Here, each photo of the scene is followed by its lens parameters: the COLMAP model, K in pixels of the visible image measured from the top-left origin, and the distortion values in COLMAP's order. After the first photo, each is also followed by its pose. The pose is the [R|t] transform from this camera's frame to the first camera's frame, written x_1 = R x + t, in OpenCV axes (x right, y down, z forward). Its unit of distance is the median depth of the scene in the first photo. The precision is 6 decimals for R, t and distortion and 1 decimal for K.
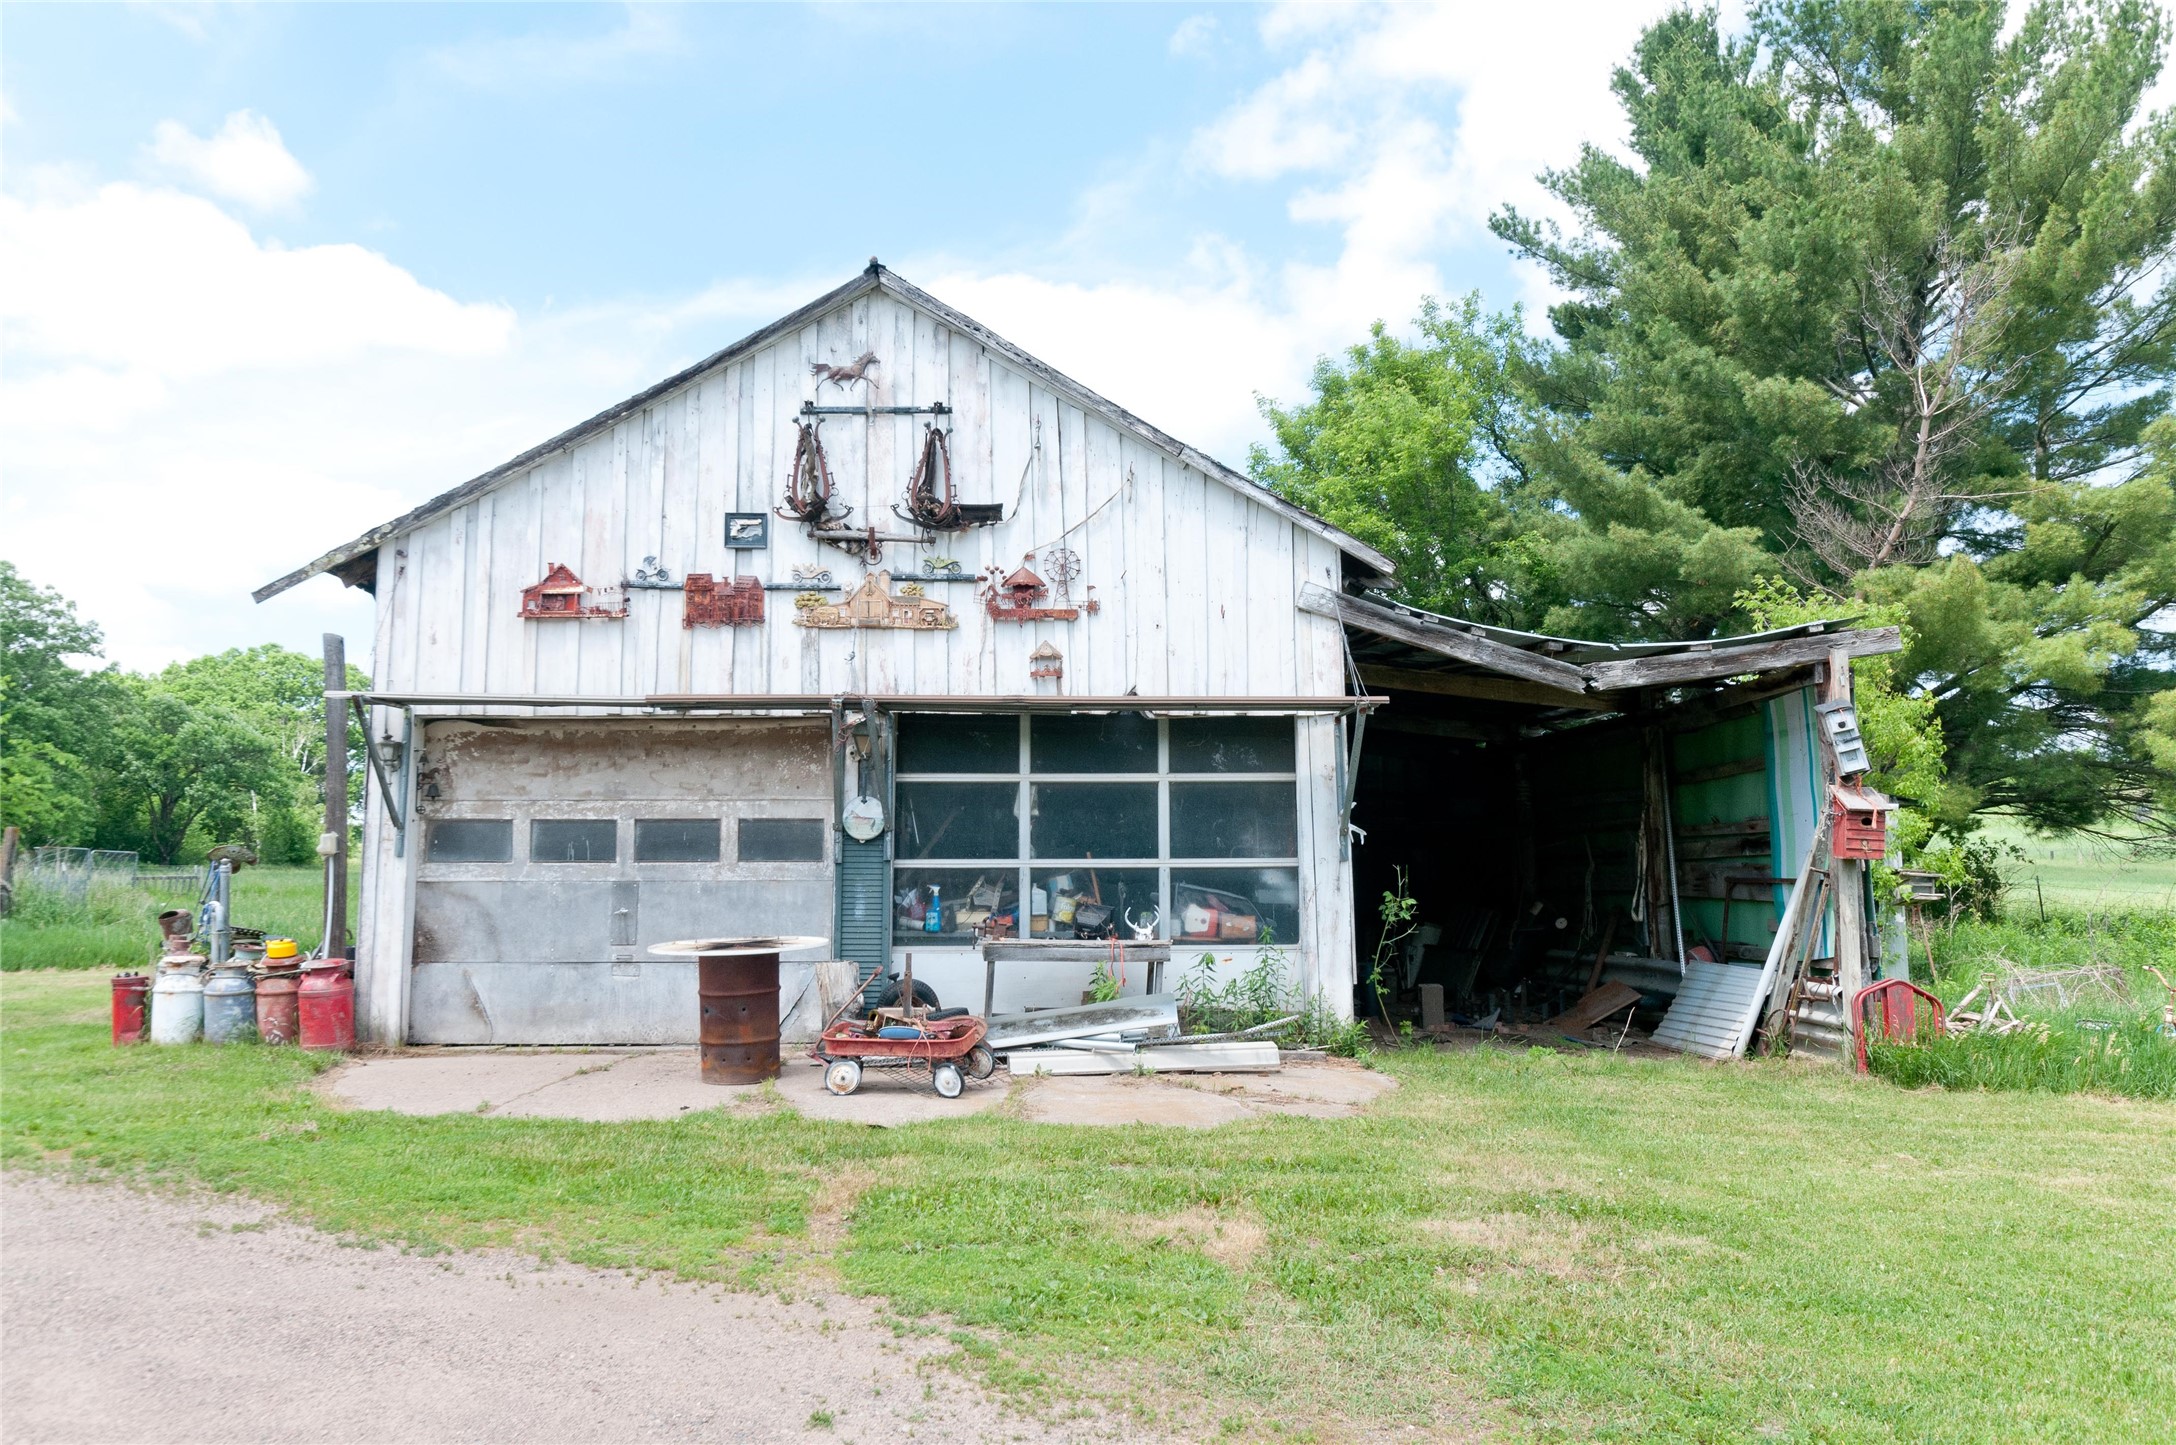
lens RADIAL K [[1611.1, 0, 1094.3], [0, 1611.1, 732.9], [0, 0, 1]] dist [-0.003401, -0.014748]
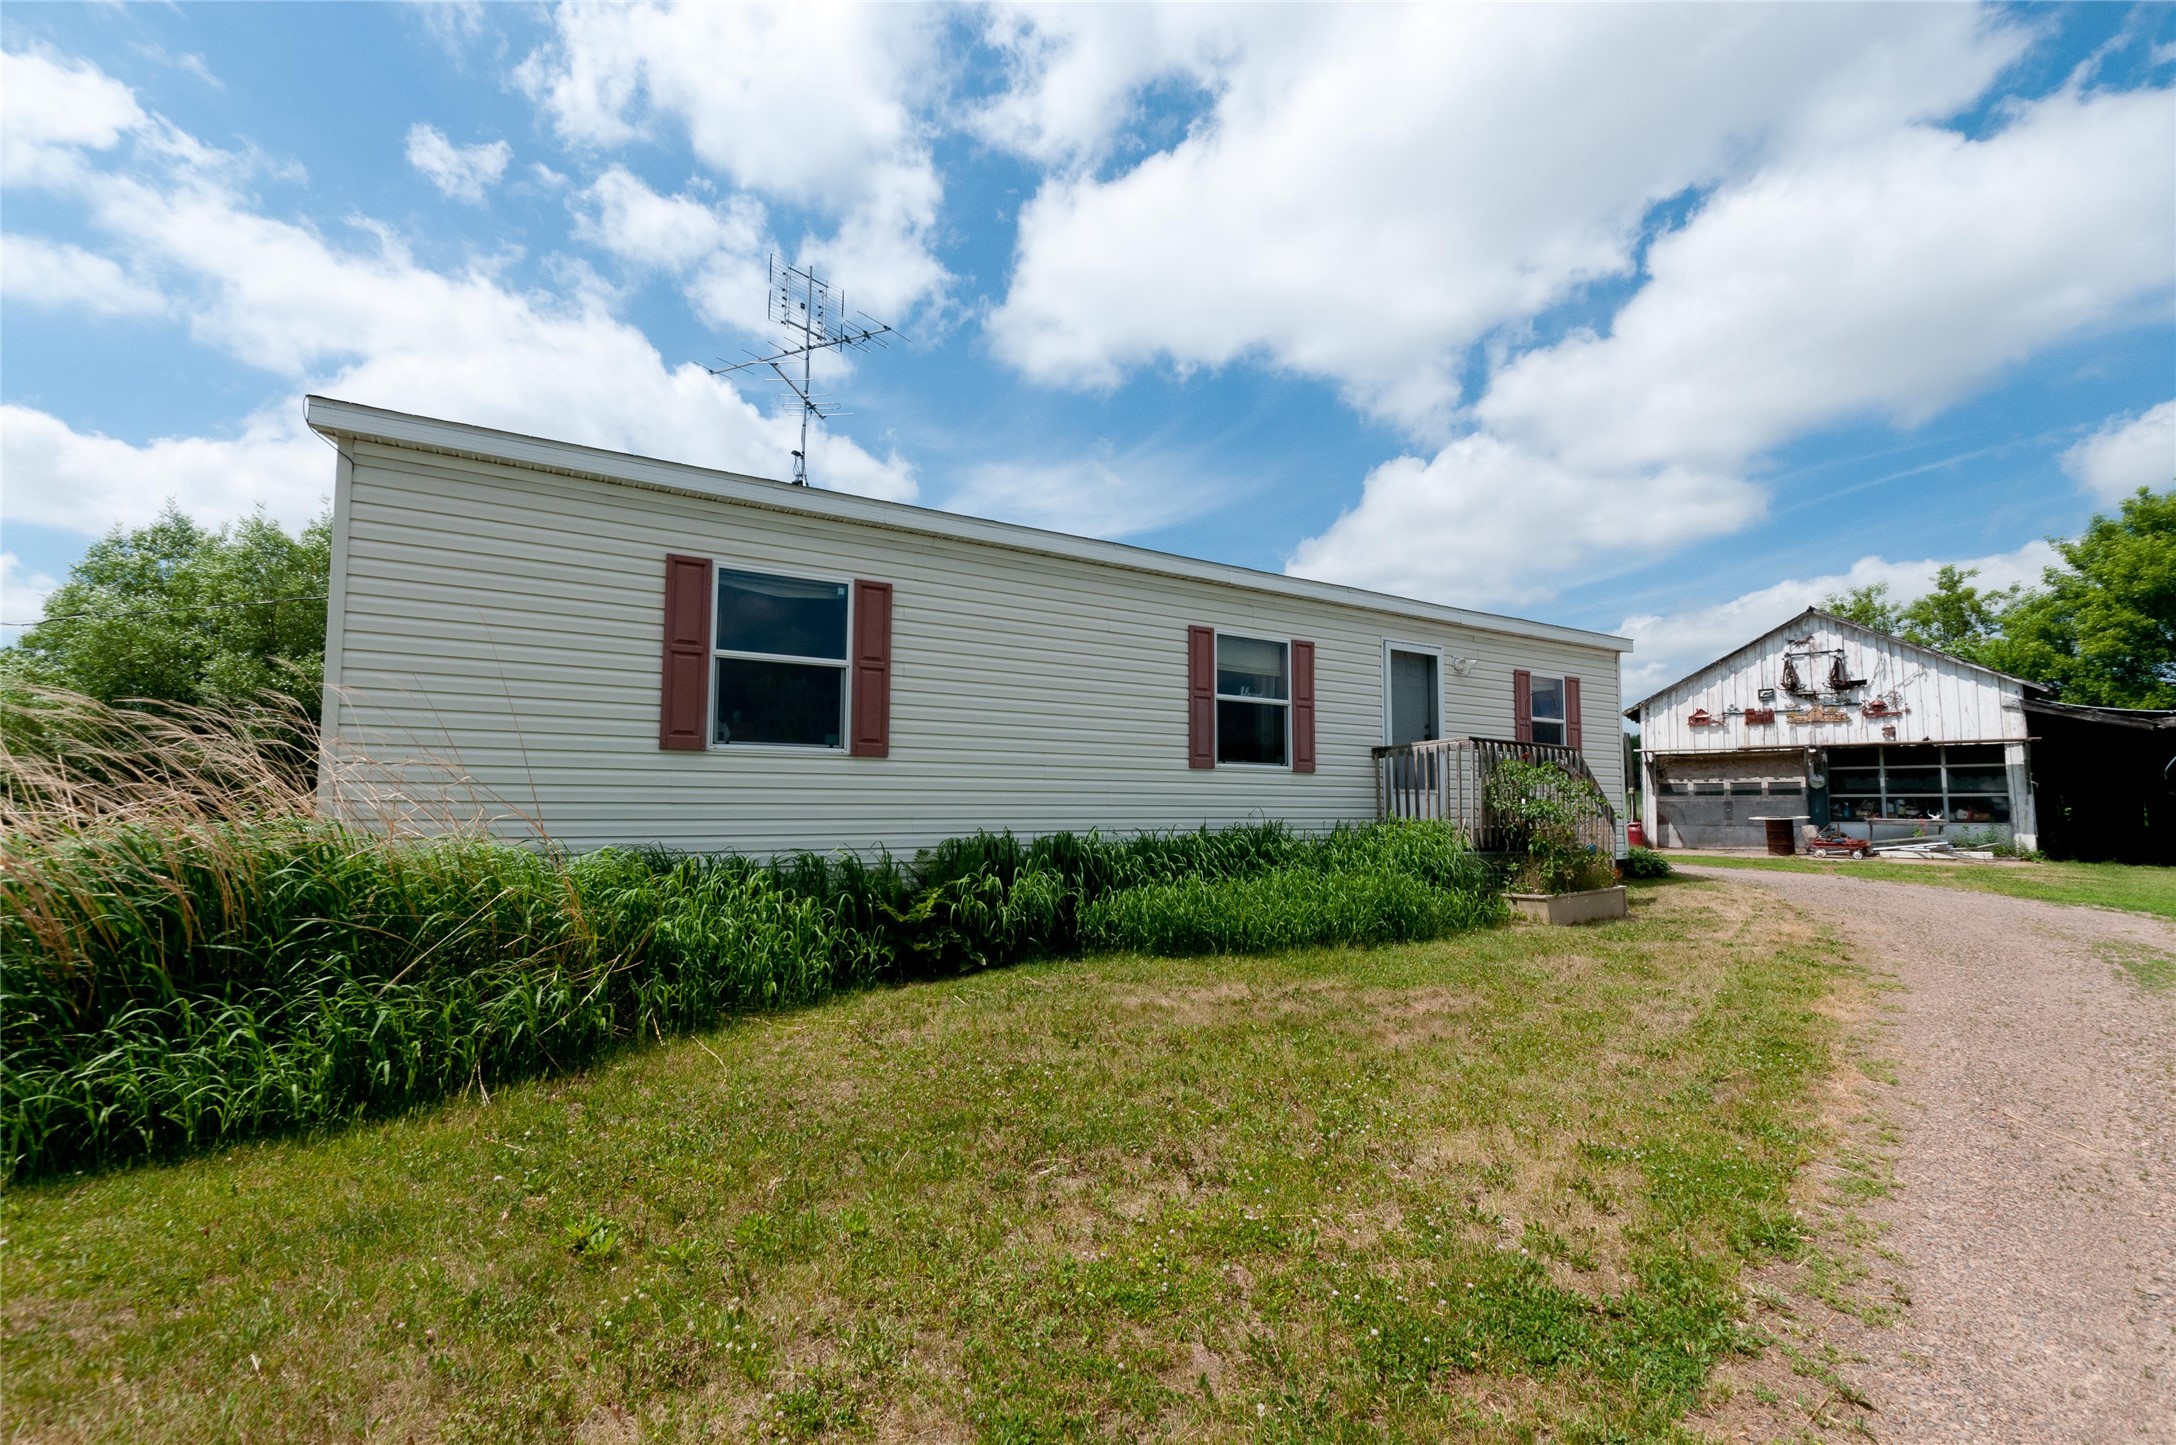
lens RADIAL K [[928.3, 0, 1087.5], [0, 928.3, 740.8], [0, 0, 1]] dist [0.000440, -0.000078]
pose [[0.724575, -0.043875, -0.687798, 0.079929], [0.049886, 0.998693, -0.011153, -0.080662], [0.687388, -0.026230, 0.725816, -1.343140]]
